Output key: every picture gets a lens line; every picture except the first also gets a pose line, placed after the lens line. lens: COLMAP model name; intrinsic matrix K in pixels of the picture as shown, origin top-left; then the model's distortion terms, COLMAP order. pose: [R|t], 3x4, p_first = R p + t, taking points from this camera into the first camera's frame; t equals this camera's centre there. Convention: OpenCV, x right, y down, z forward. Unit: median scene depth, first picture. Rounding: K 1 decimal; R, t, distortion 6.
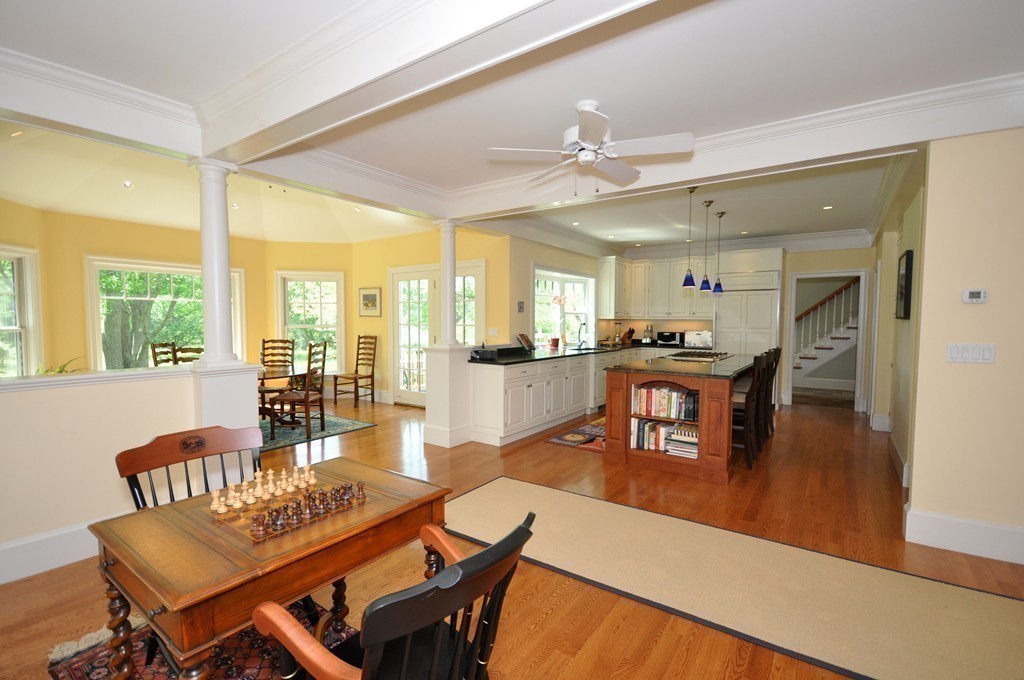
lens RADIAL K [[474.7, 0, 514.6], [0, 474.7, 344.6], [0, 0, 1]] dist [0.000565, 0.000075]
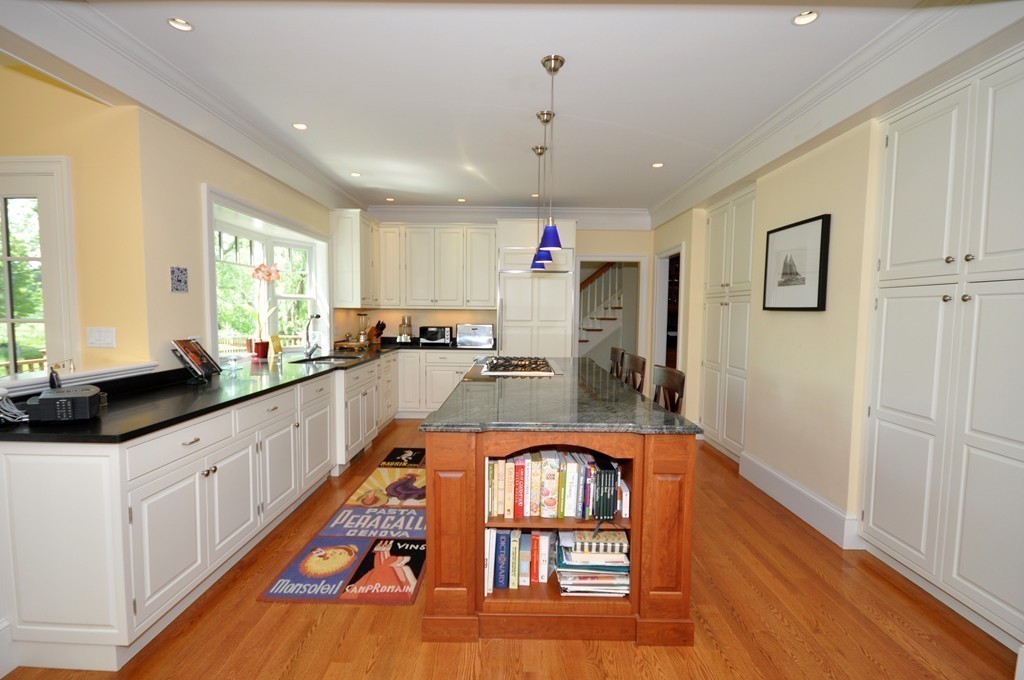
lens RADIAL K [[455.9, 0, 501.9], [0, 455.9, 342.5], [0, 0, 1]] dist [0.001123, -0.000352]
pose [[0.820746, -0.035854, 0.570167, 0.015249], [0.023585, 0.999304, 0.028889, -0.024430], [-0.570807, -0.010263, 0.821020, 0.460131]]
